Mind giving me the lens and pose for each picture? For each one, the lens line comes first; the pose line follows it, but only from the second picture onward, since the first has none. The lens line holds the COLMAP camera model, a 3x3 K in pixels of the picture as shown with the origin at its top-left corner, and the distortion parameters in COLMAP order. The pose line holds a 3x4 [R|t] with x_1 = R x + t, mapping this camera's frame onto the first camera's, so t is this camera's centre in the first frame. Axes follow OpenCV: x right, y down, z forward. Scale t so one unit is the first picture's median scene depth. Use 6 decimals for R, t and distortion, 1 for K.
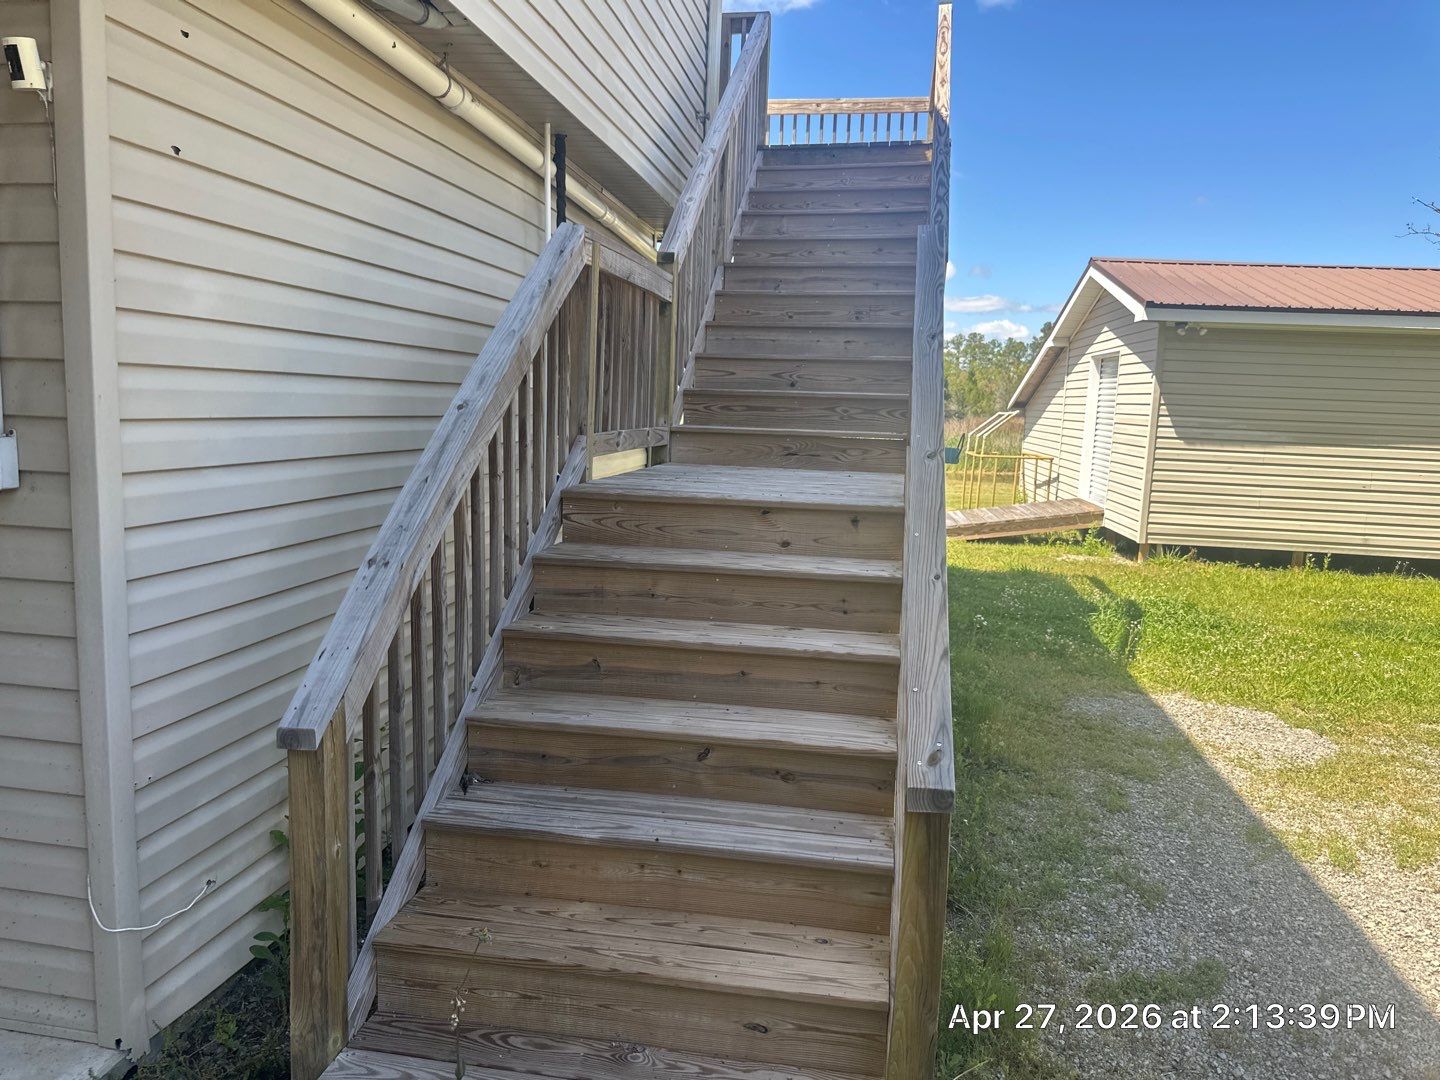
lens RADIAL K [[1055.5, 0, 719.0], [0, 1055.5, 537.7], [0, 0, 1]] dist [0.013468, -0.027885]
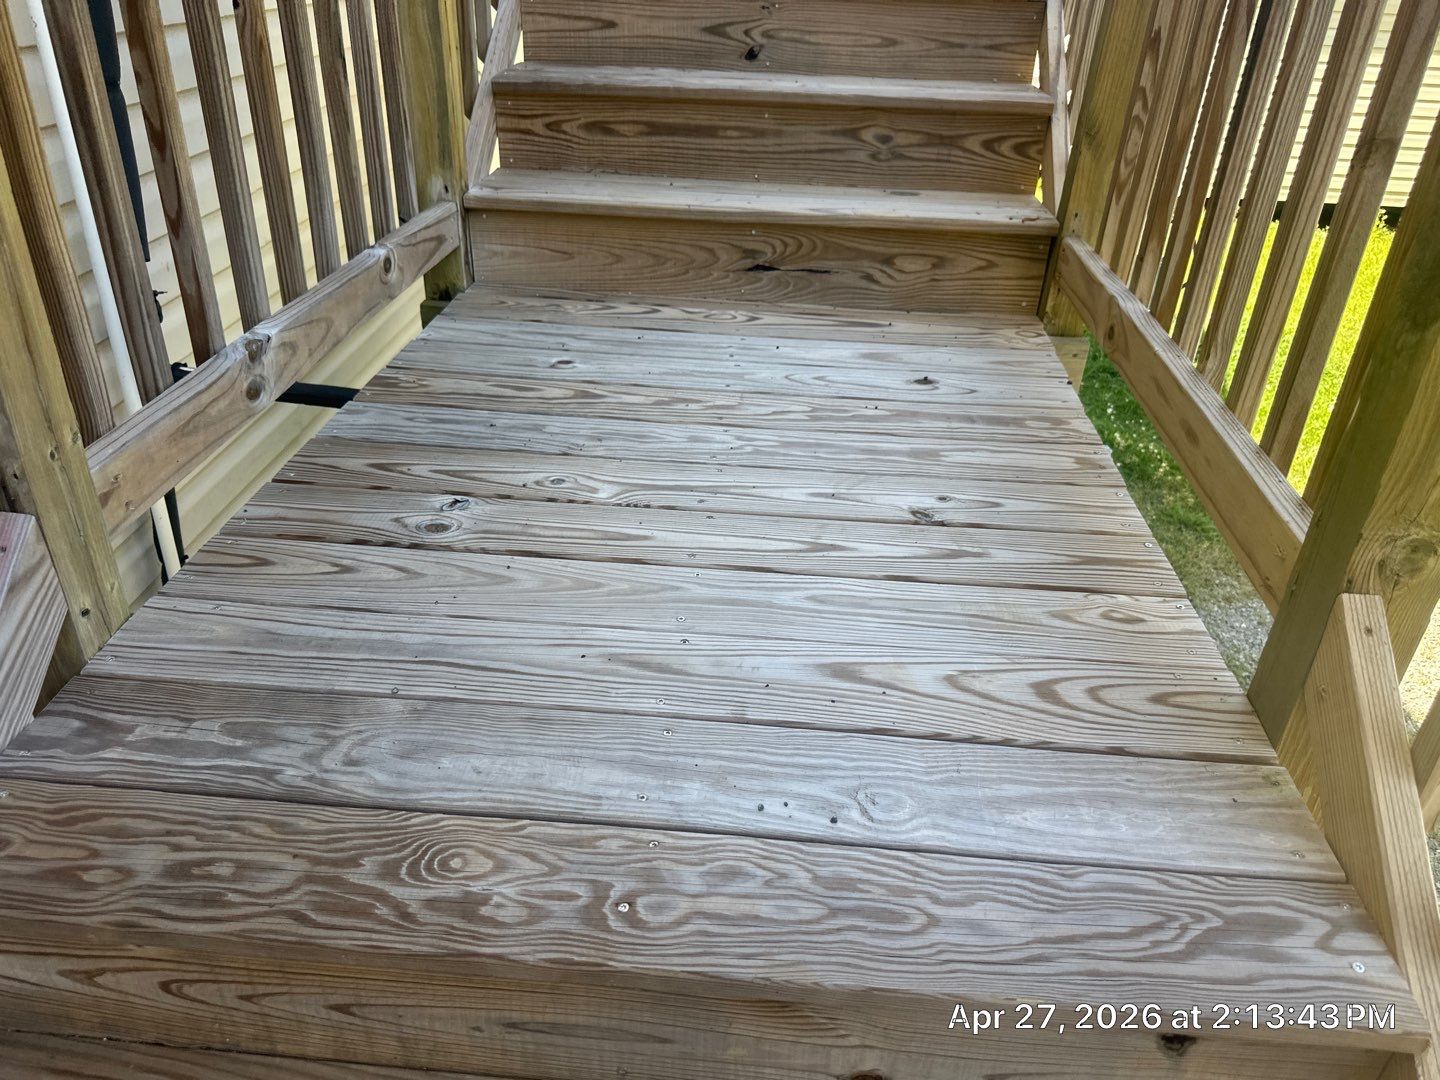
lens RADIAL K [[1055.5, 0, 715.5], [0, 1055.5, 541.3], [0, 0, 1]] dist [0.013468, -0.027885]
pose [[0.995175, -0.048615, 0.085221, 0.009171], [0.011075, 0.918718, 0.394759, -0.139788], [-0.097485, -0.391911, 0.914824, 0.558427]]
